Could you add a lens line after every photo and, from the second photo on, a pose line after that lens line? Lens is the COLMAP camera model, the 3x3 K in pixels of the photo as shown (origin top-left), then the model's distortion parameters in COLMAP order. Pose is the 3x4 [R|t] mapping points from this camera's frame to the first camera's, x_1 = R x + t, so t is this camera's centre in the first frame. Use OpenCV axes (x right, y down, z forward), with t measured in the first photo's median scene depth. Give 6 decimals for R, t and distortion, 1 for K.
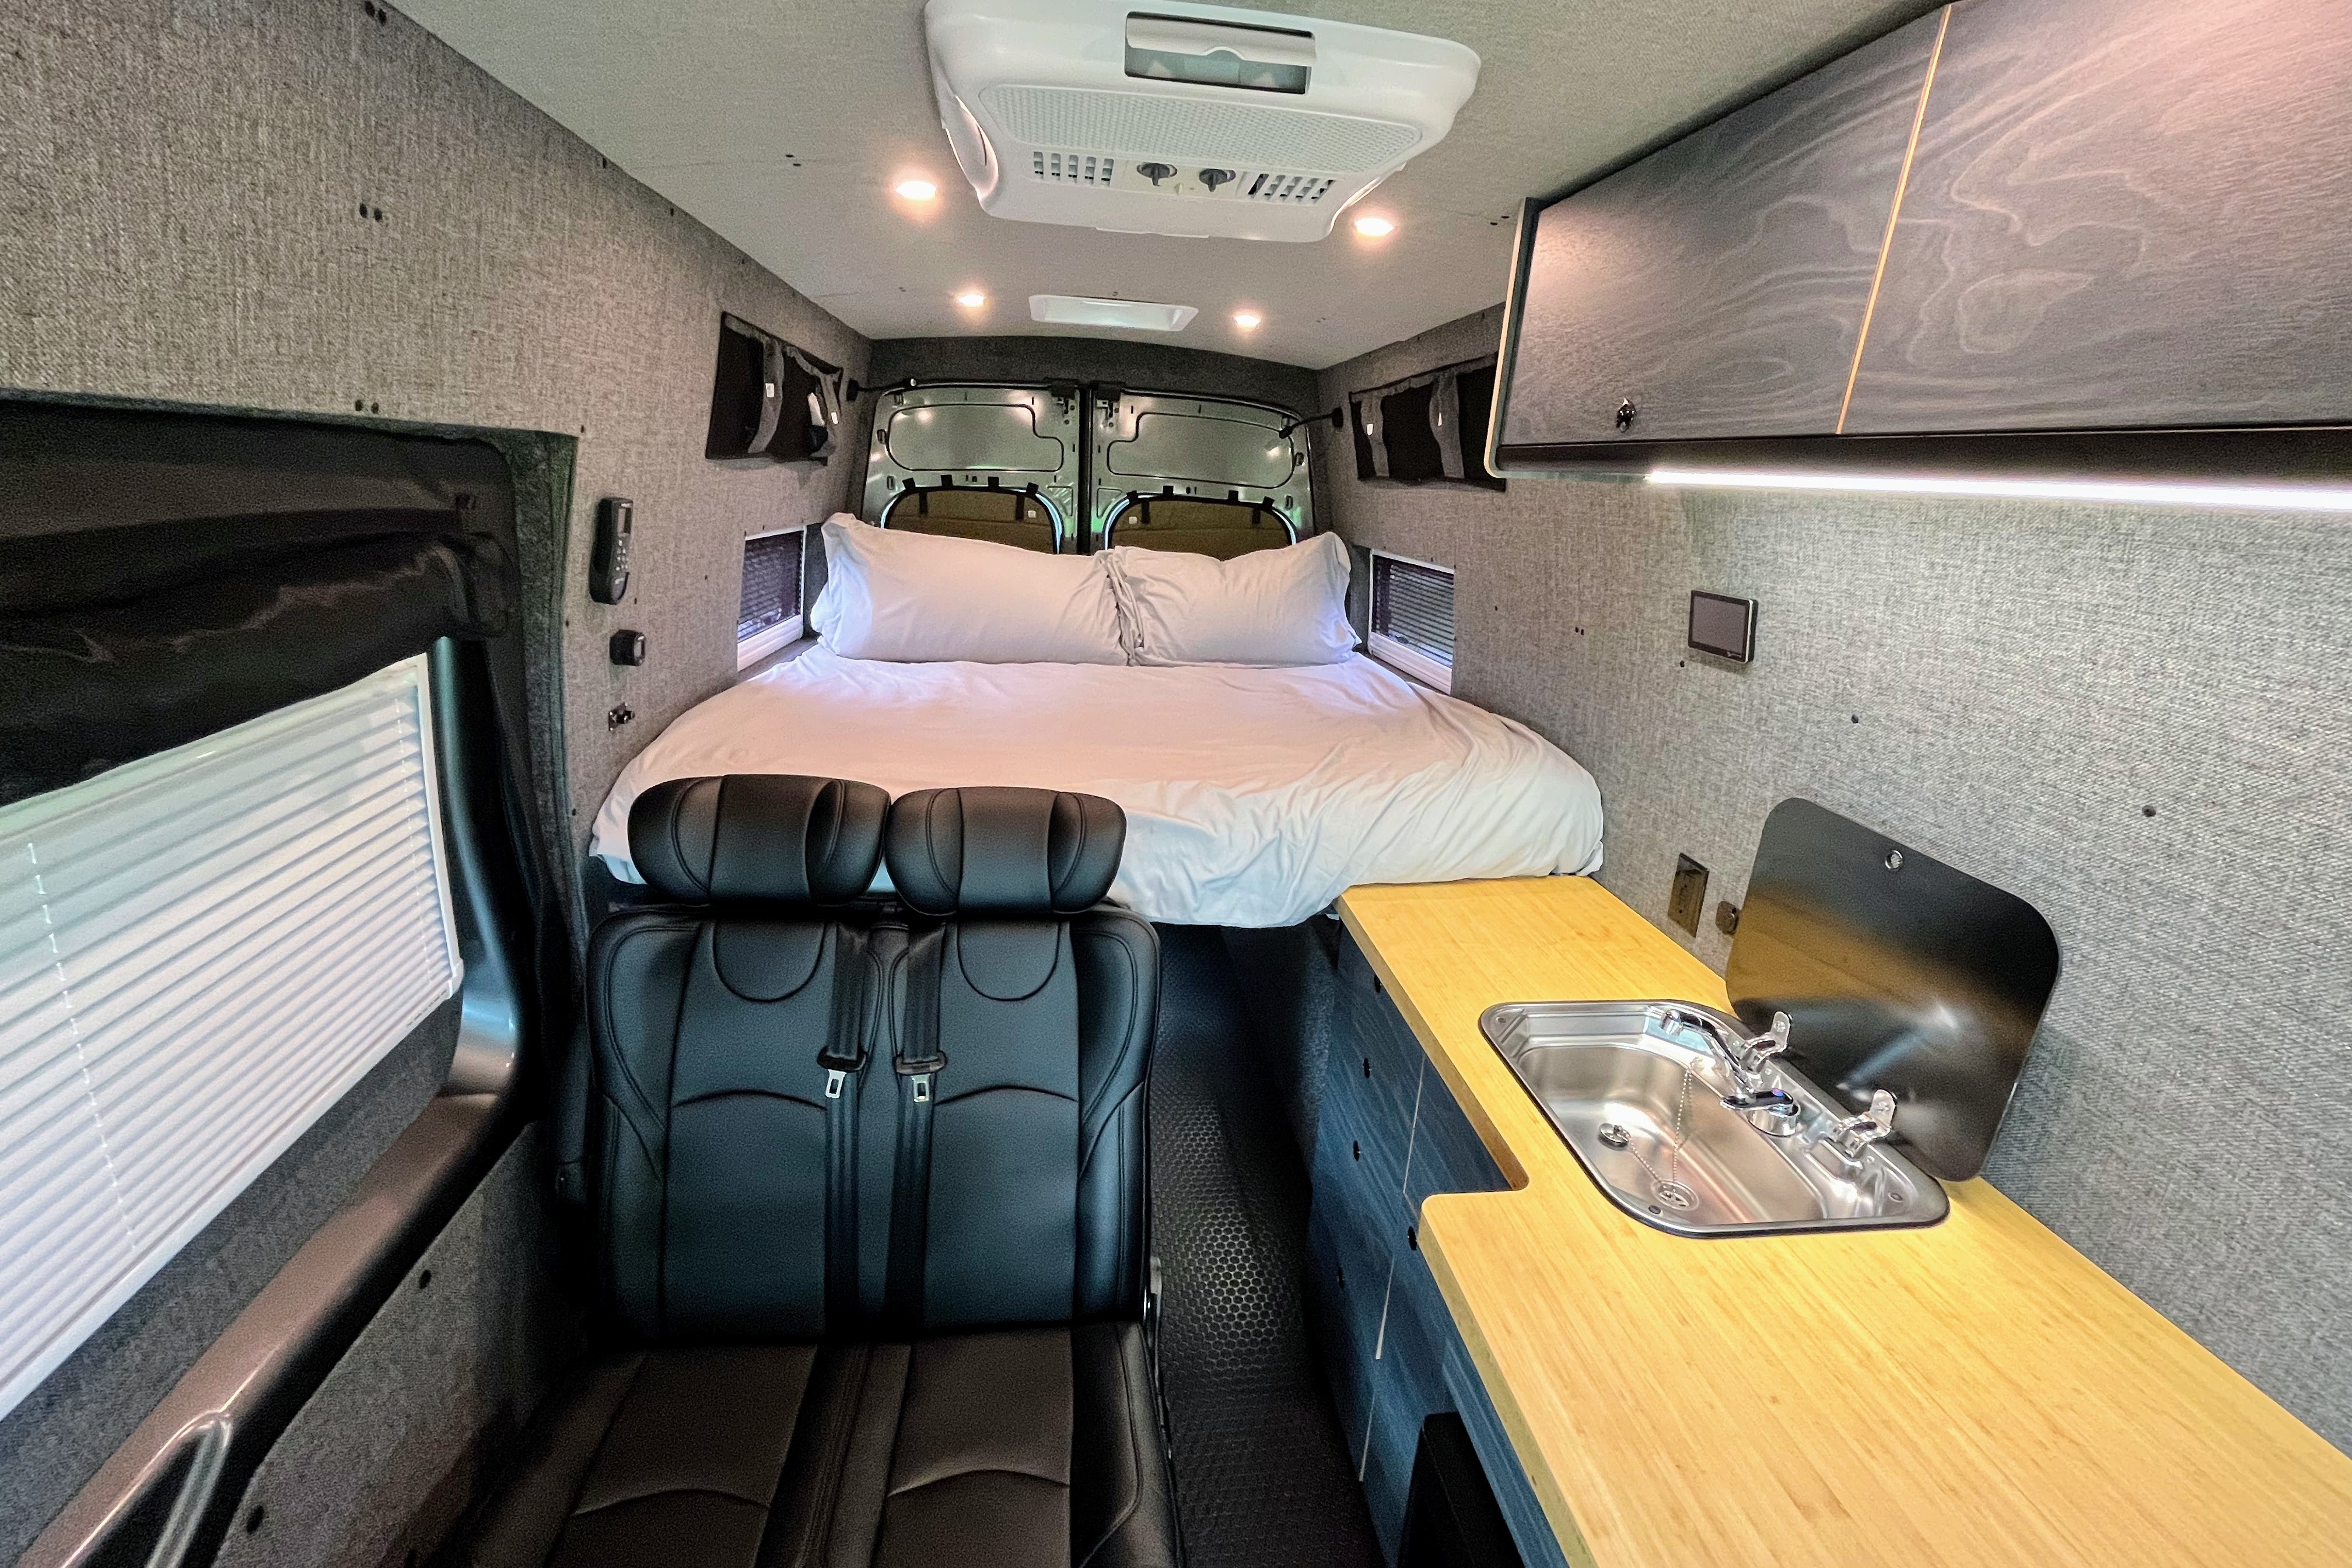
lens RADIAL K [[952.2, 0, 1172.1], [0, 952.2, 784.9], [0, 0, 1]] dist [-0.004566, -0.000783]
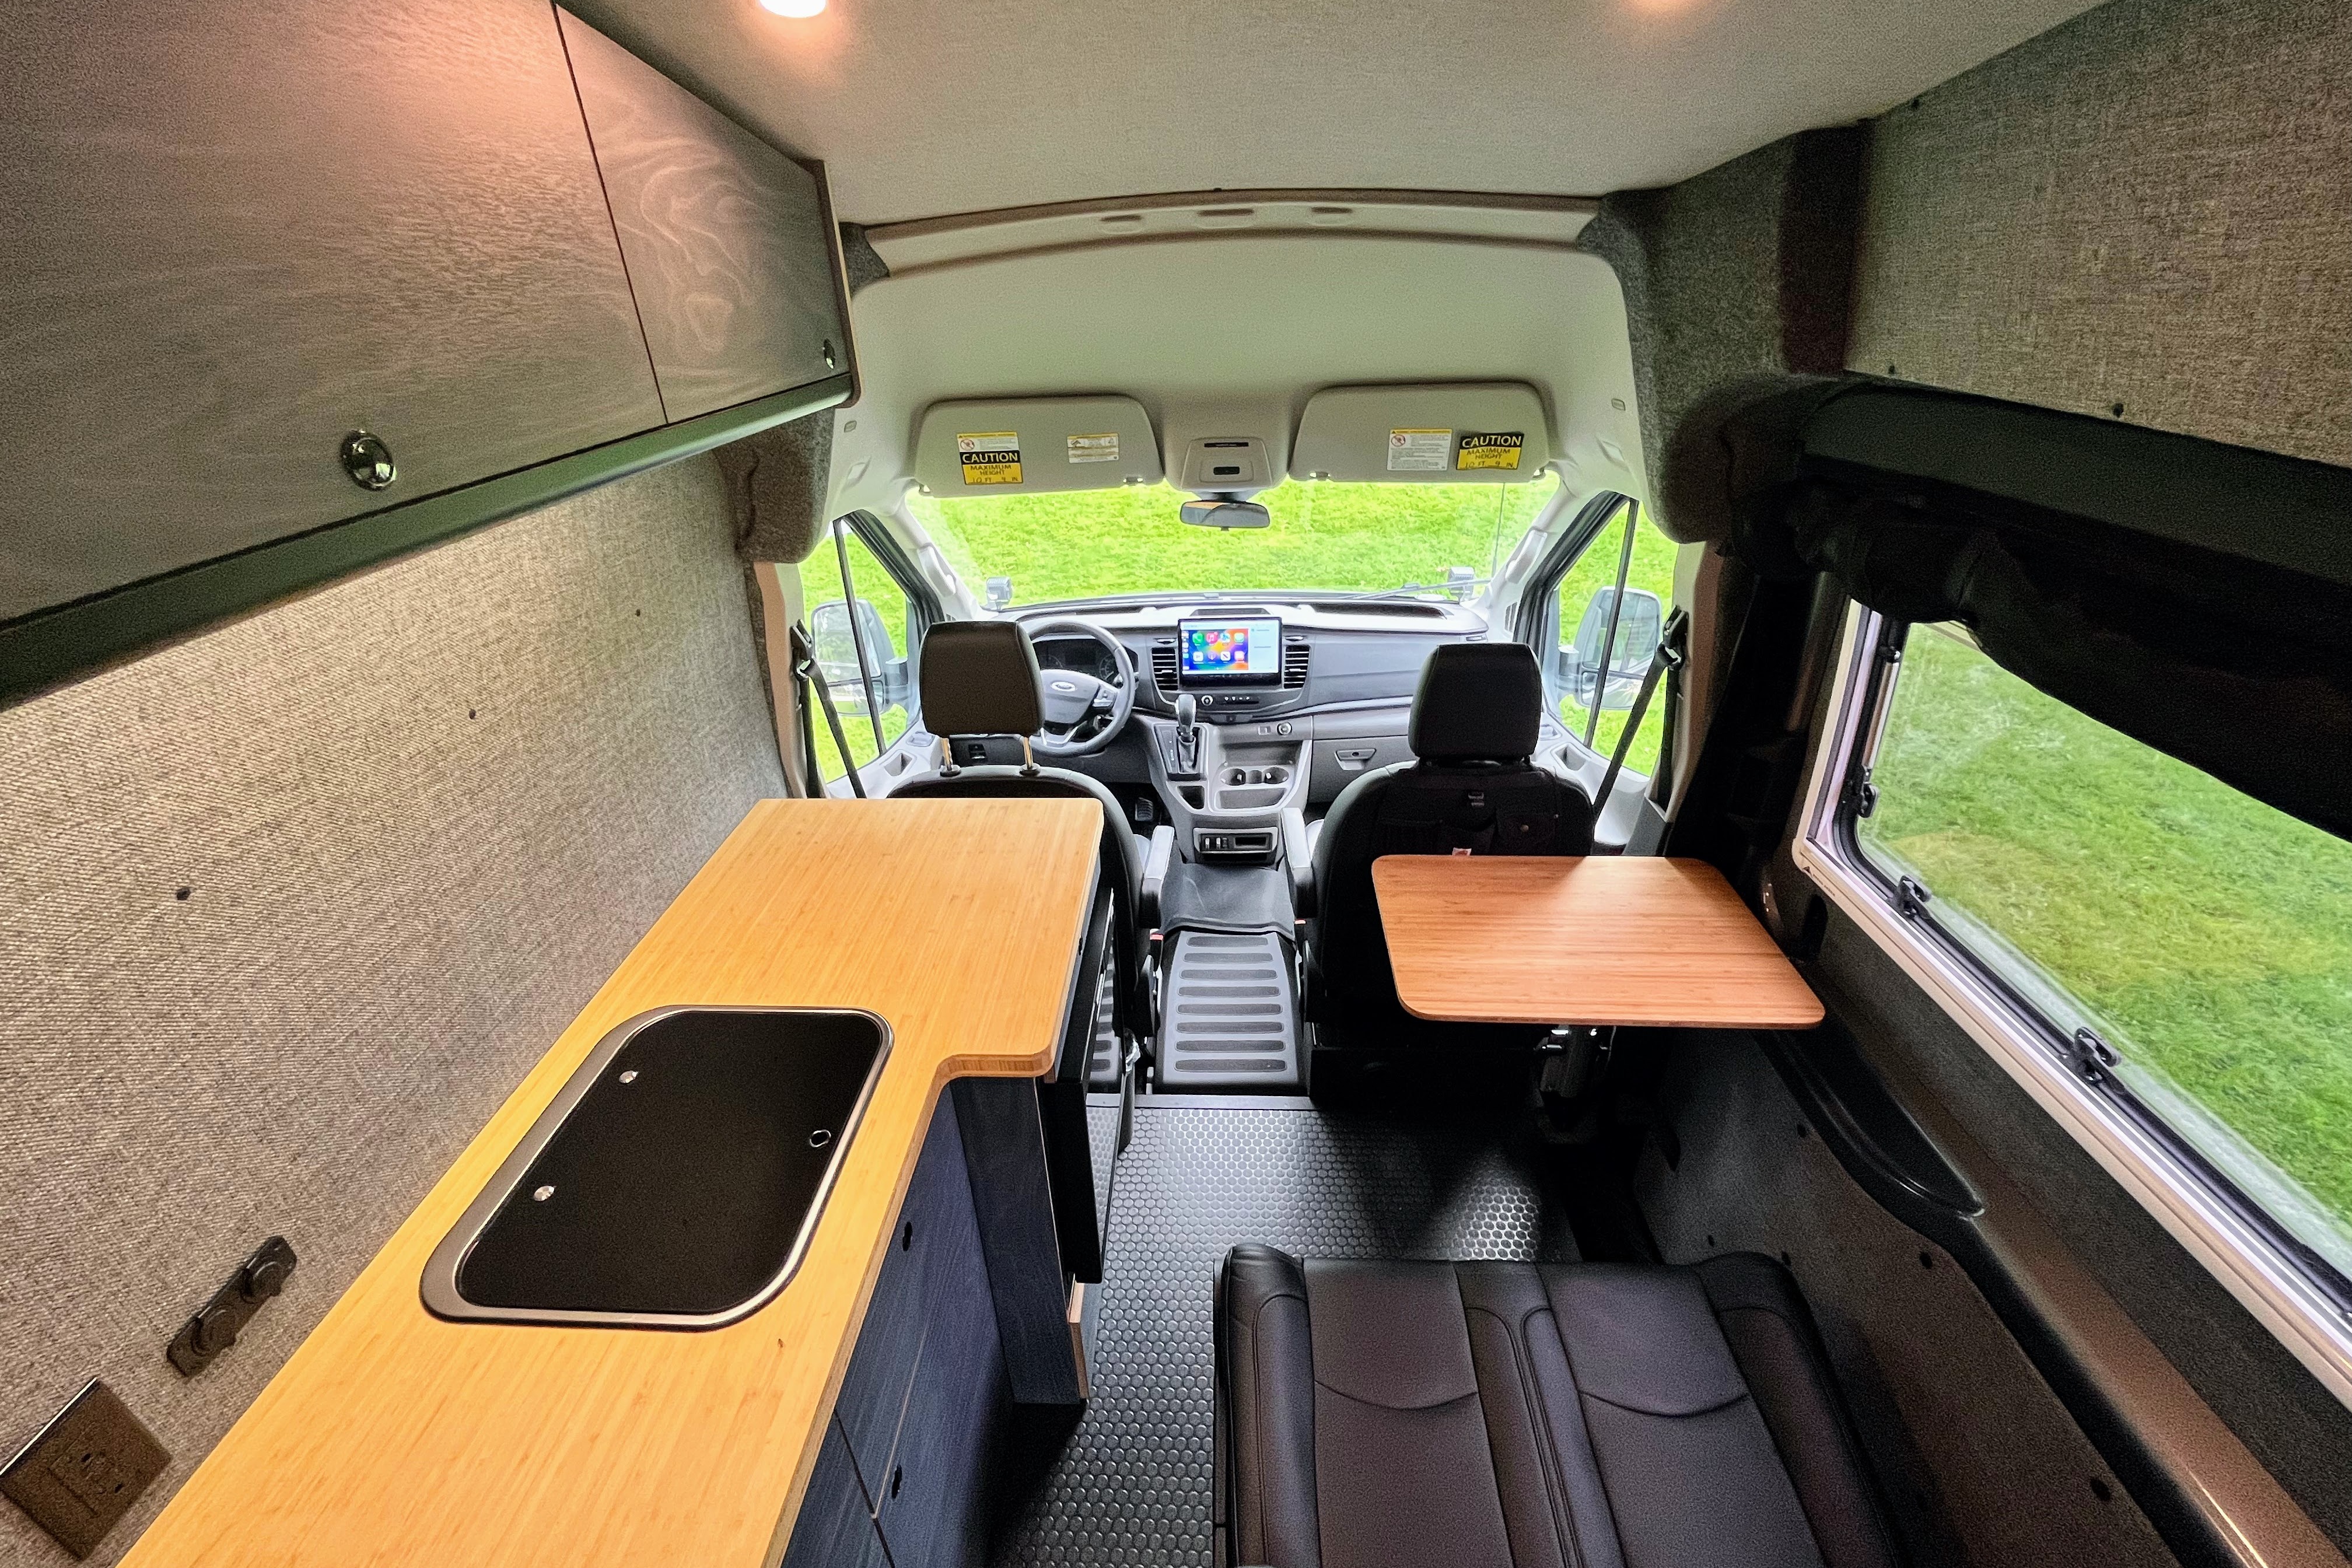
lens RADIAL K [[952.2, 0, 1172.1], [0, 952.2, 784.9], [0, 0, 1]] dist [-0.004566, -0.000783]
pose [[-0.986316, -0.092365, 0.136566, -0.014106], [0.038591, 0.675978, 0.735910, -0.270908], [-0.160288, 0.731110, -0.663163, 0.602374]]
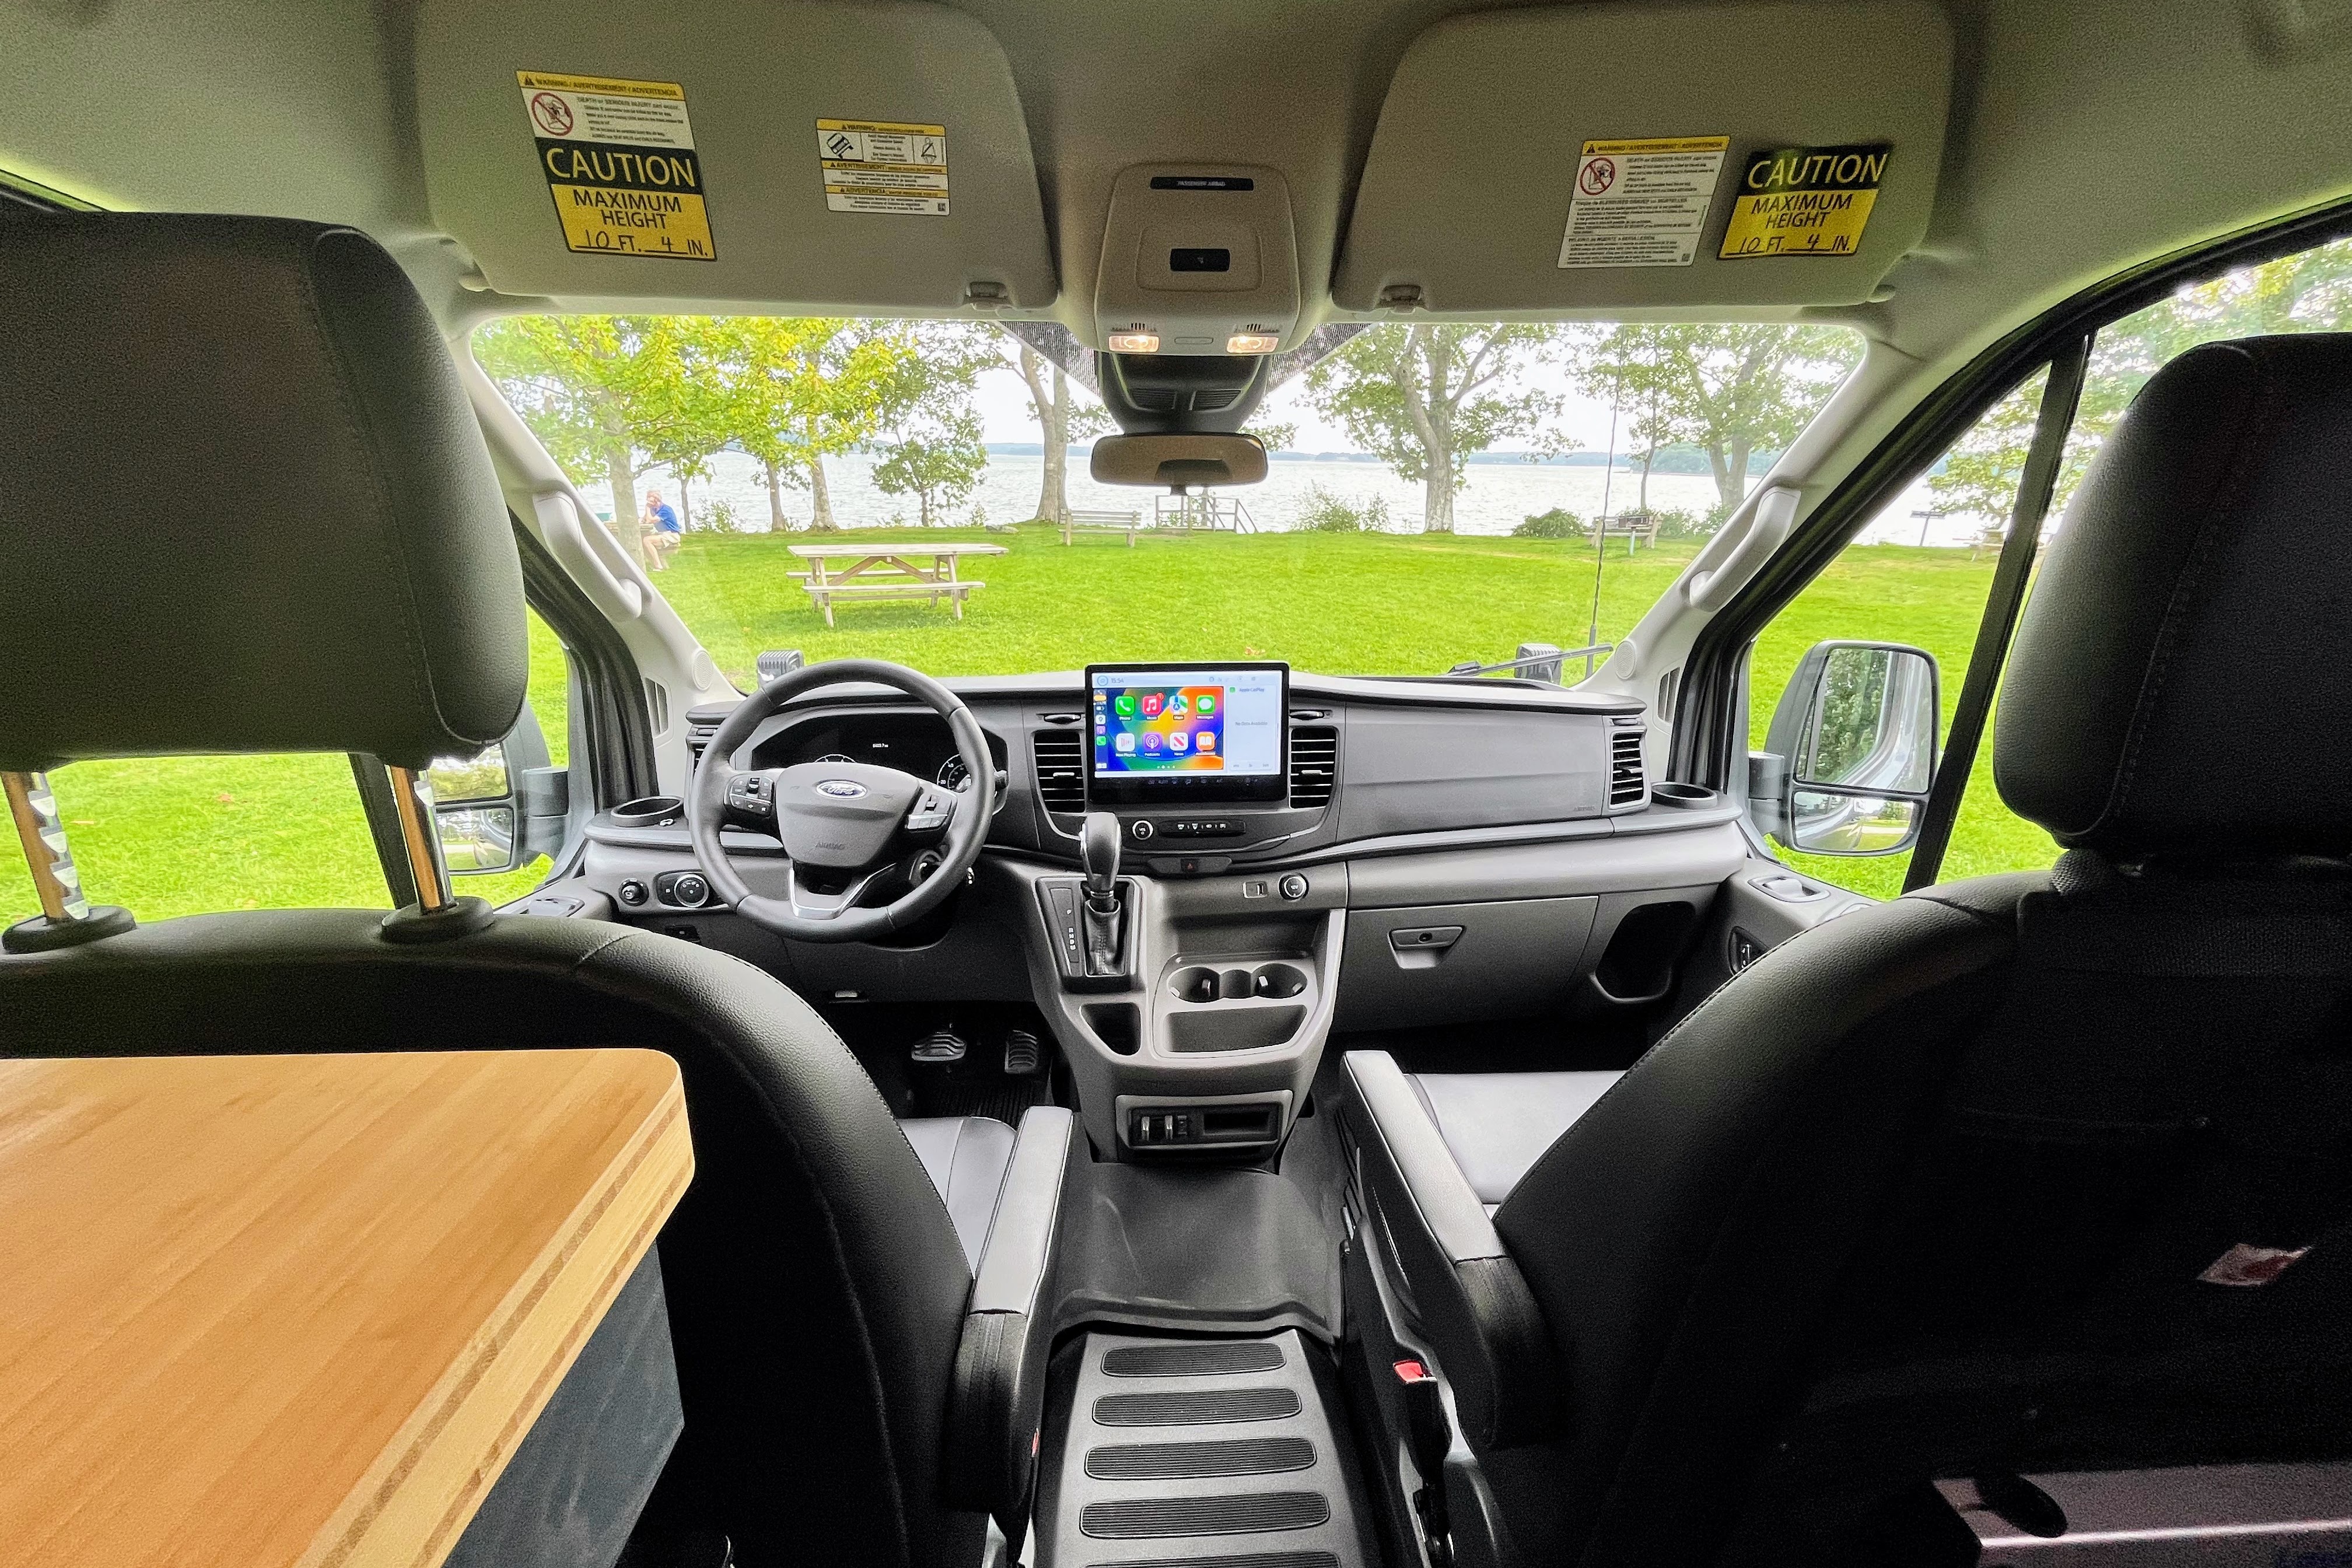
lens RADIAL K [[952.2, 0, 1172.1], [0, 952.2, 784.9], [0, 0, 1]] dist [-0.004566, -0.000783]
pose [[-0.996070, -0.066406, 0.058604, 0.057518], [-0.022318, 0.828528, 0.559502, 0.142303], [-0.085709, 0.555996, -0.826754, 0.237527]]
